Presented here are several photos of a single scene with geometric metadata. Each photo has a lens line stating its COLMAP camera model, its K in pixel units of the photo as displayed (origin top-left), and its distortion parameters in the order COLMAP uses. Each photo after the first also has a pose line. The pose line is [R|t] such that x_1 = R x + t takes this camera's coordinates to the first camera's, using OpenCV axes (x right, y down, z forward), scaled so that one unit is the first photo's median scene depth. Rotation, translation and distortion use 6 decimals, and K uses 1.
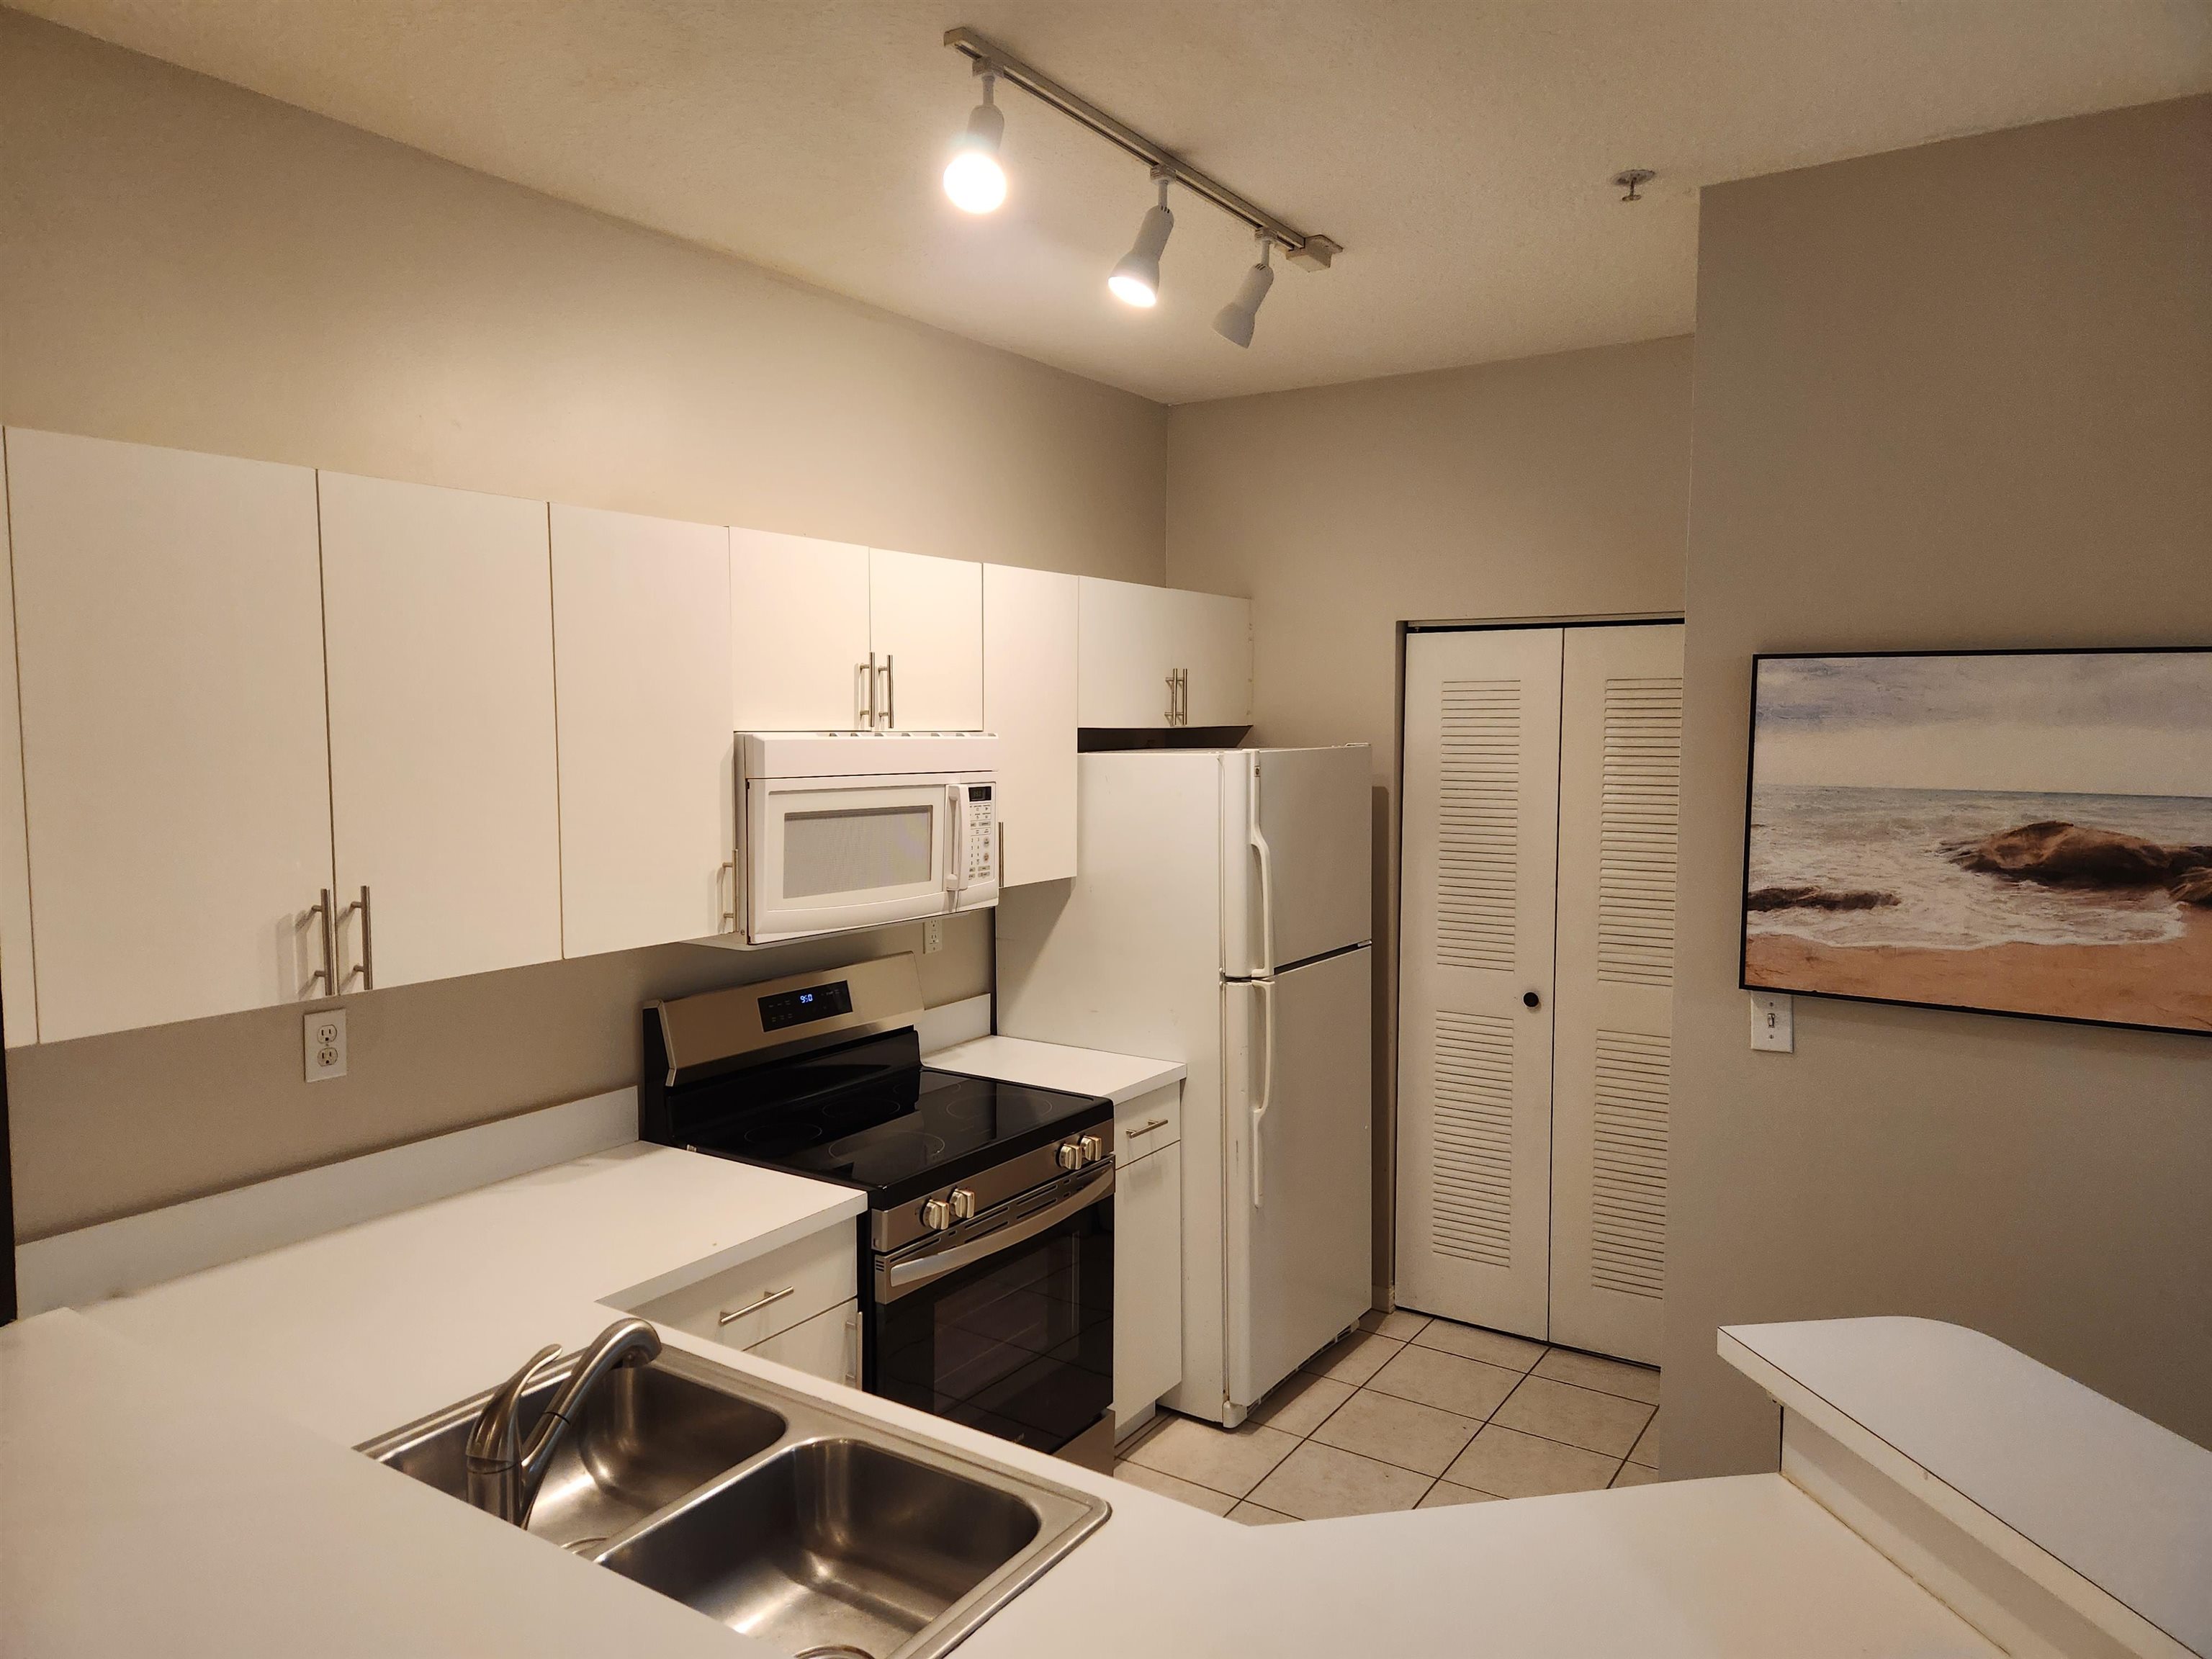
lens RADIAL K [[1486.2, 0, 1103.3], [0, 1486.2, 842.6], [0, 0, 1]] dist [0.079228, -0.072864]
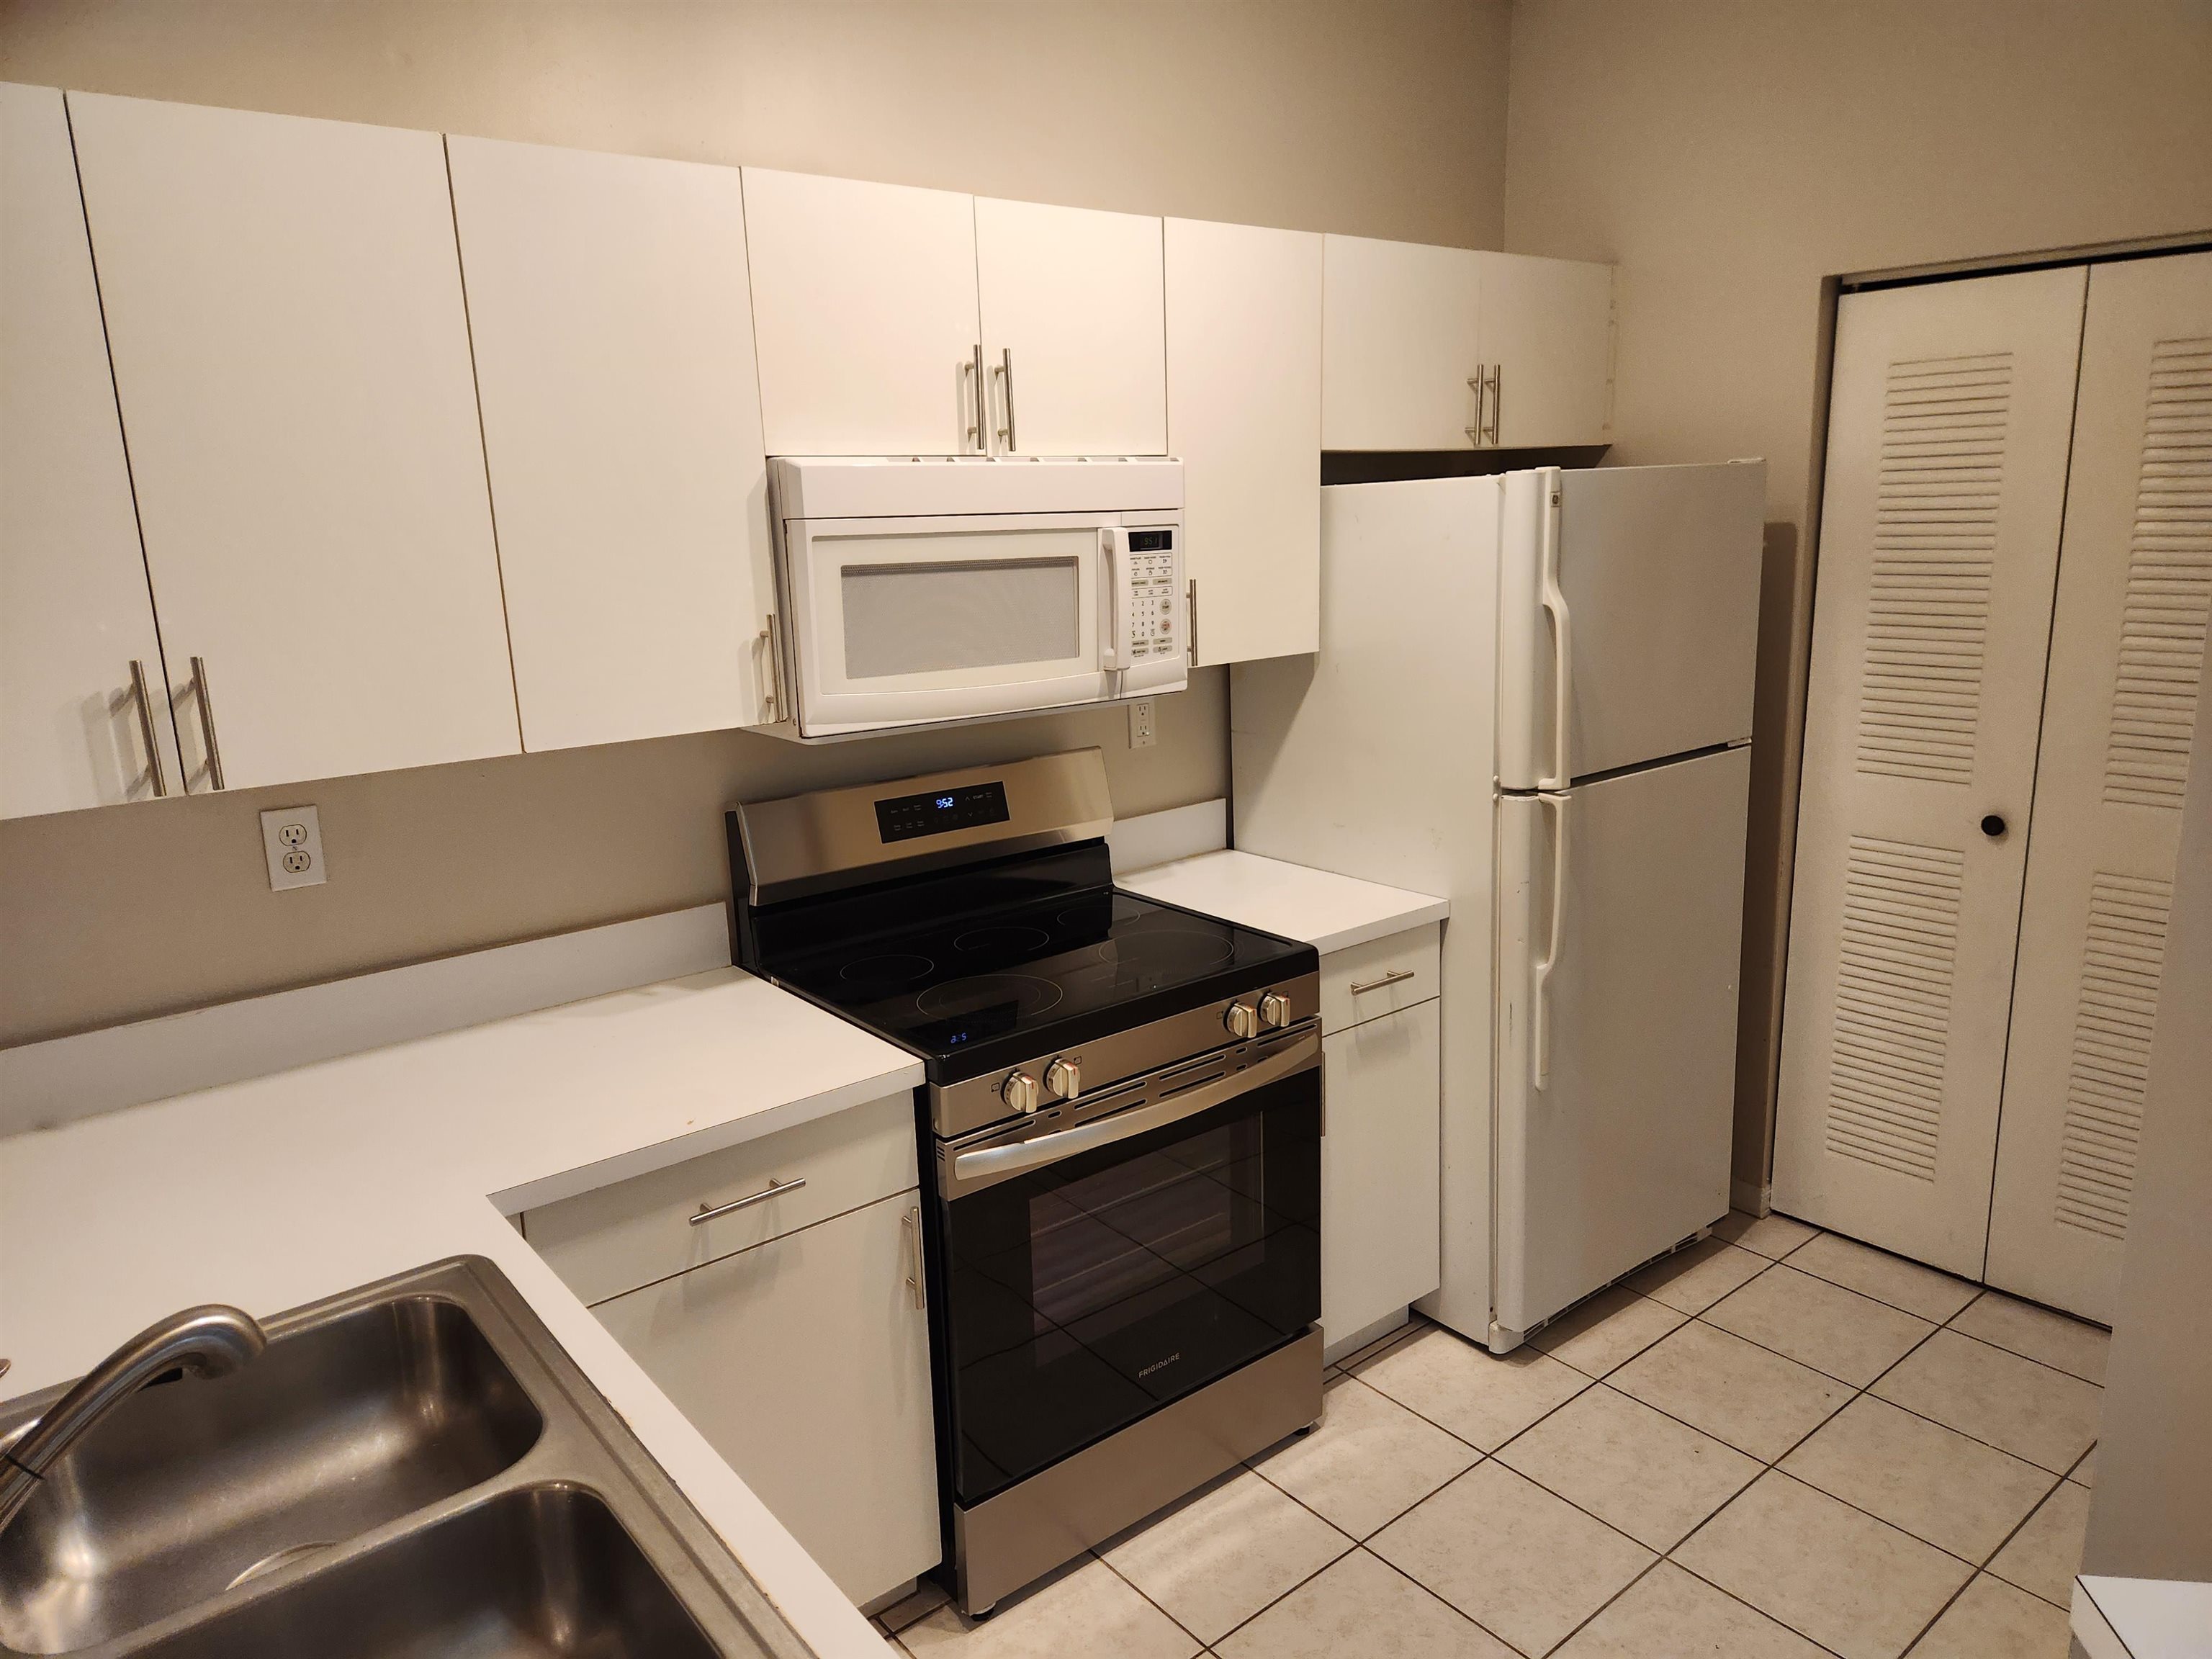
lens RADIAL K [[1486.2, 0, 1132.1], [0, 1486.2, 846.1], [0, 0, 1]] dist [0.079228, -0.072864]
pose [[0.954635, 0.038278, -0.295308, 0.141340], [0.006343, 0.988865, 0.148681, 0.008154], [0.297711, -0.143809, 0.943762, 0.267399]]
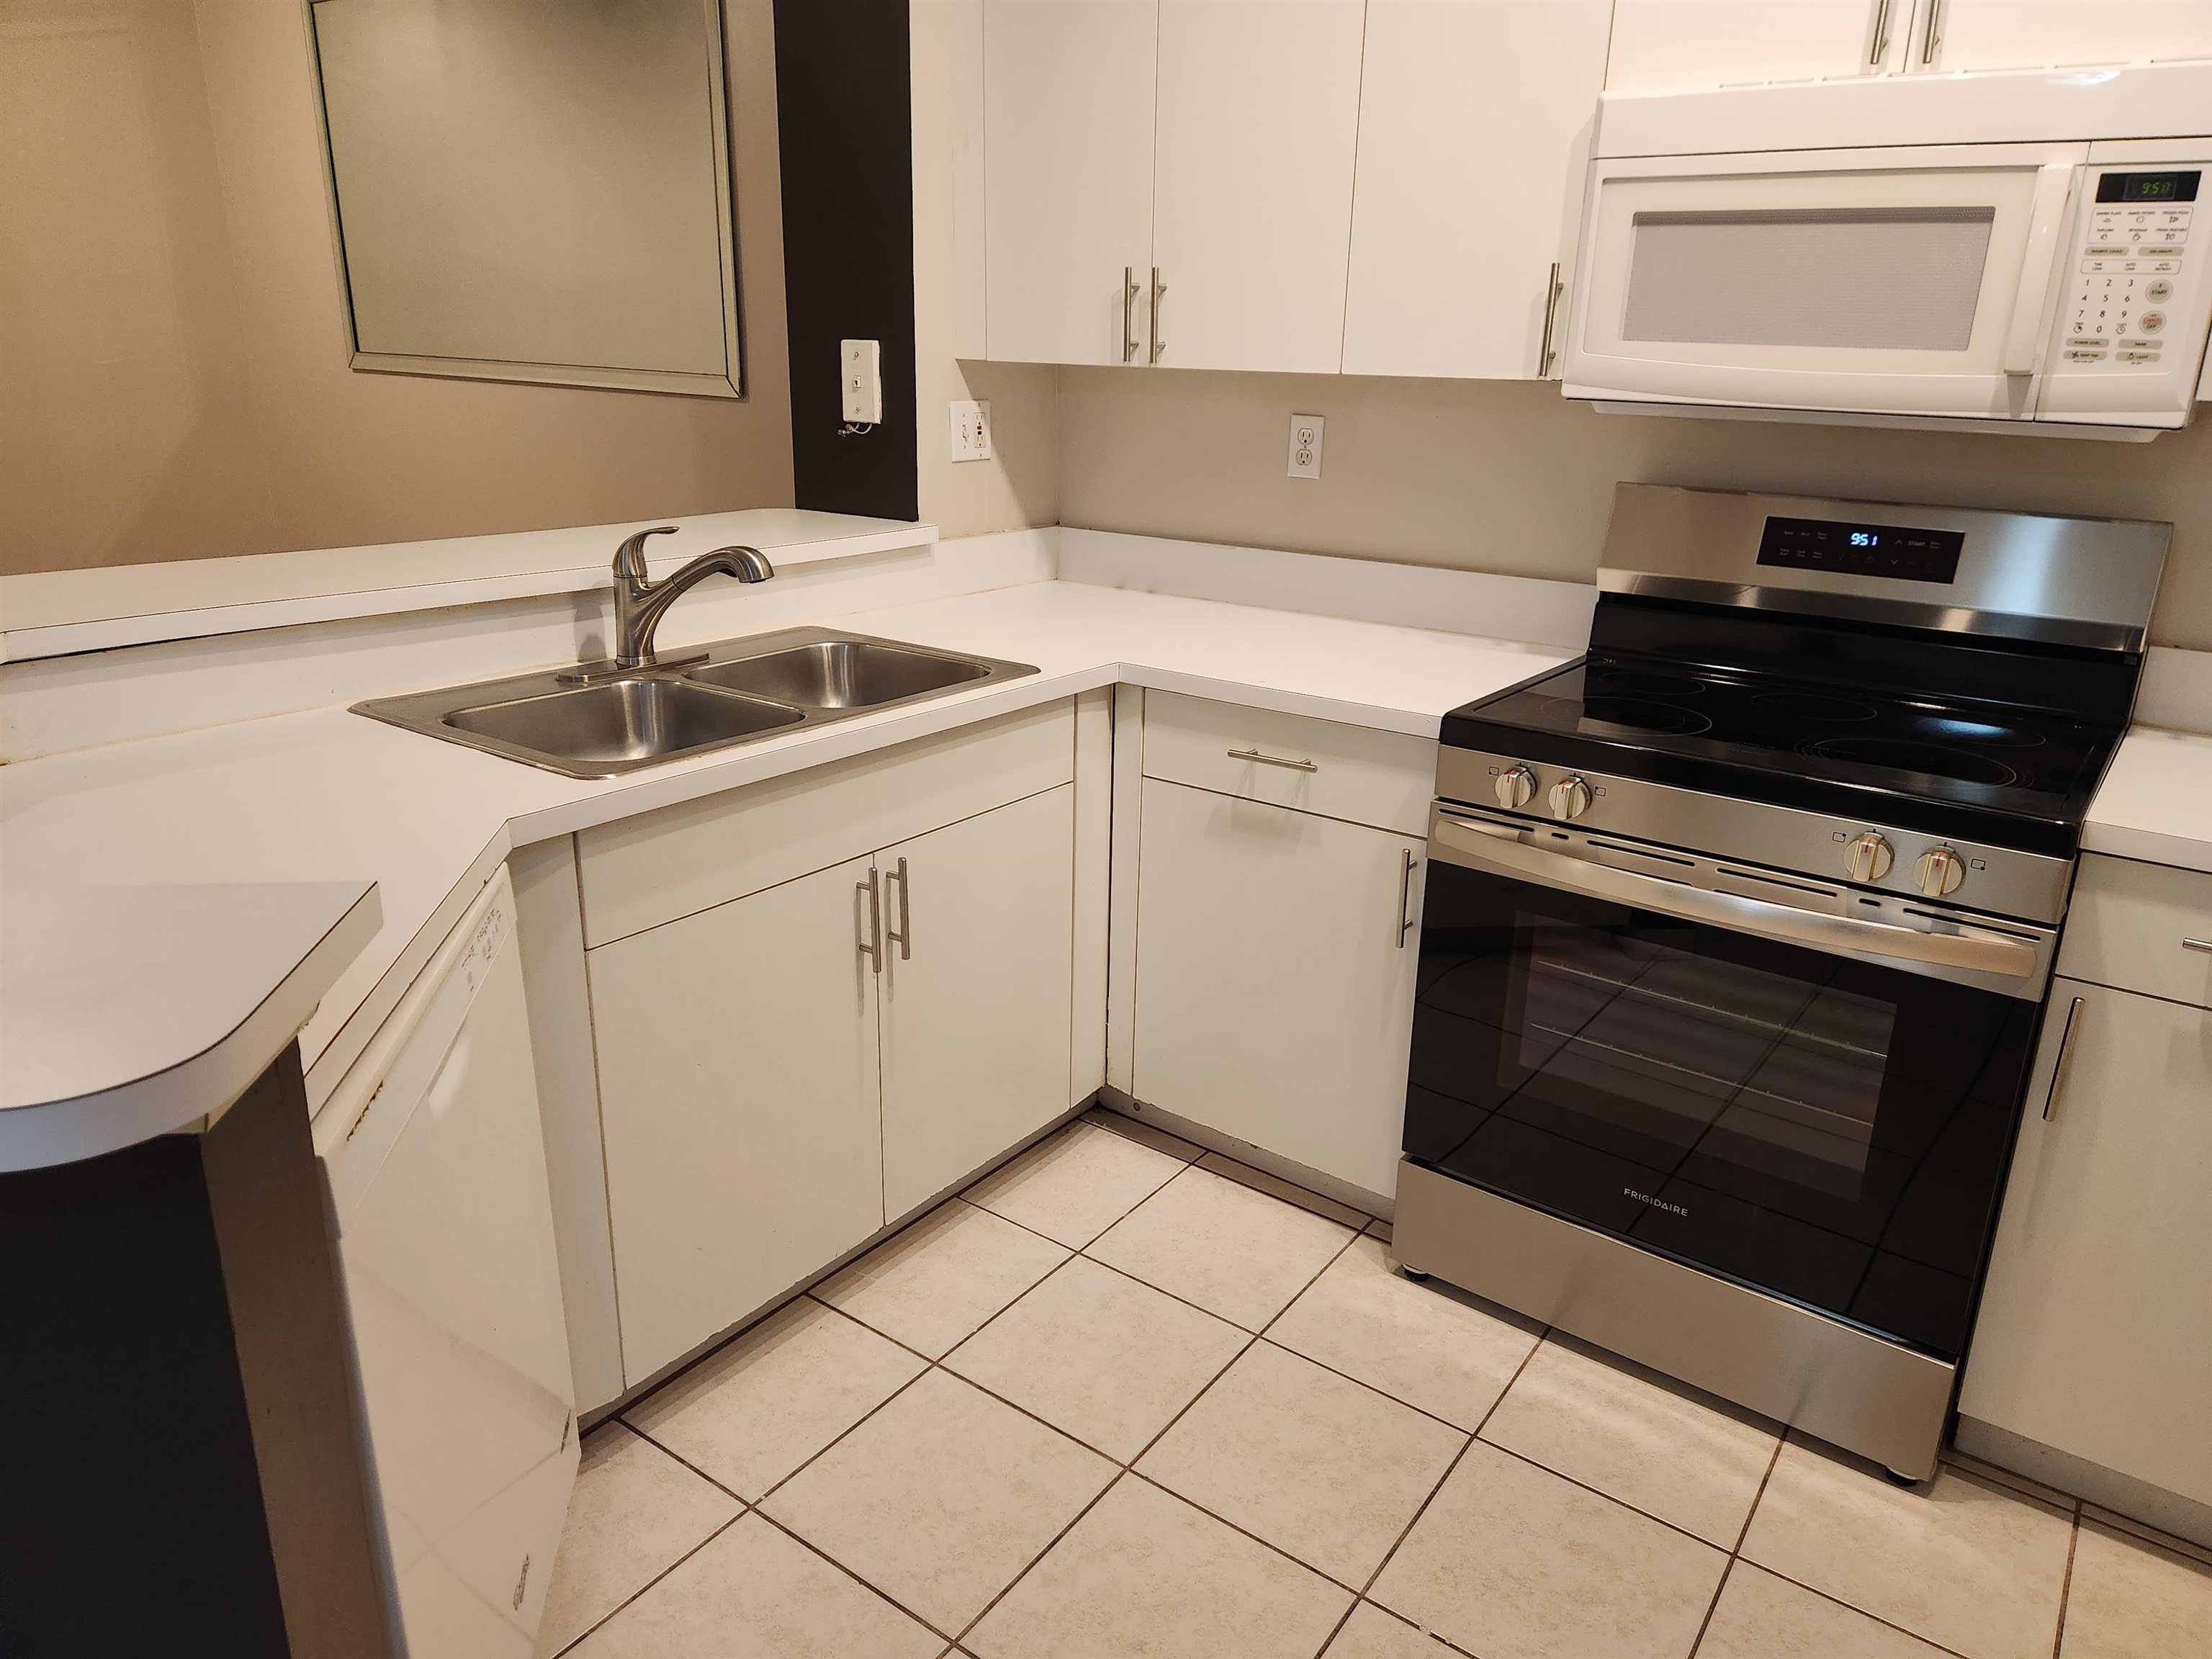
lens RADIAL K [[1486.2, 0, 1097.7], [0, 1486.2, 827.7], [0, 0, 1]] dist [0.079228, -0.072864]
pose [[-0.051990, 0.312360, -0.948540, 0.512771], [-0.109103, 0.942363, 0.316305, 0.050522], [0.992670, 0.119933, -0.014914, 0.698046]]
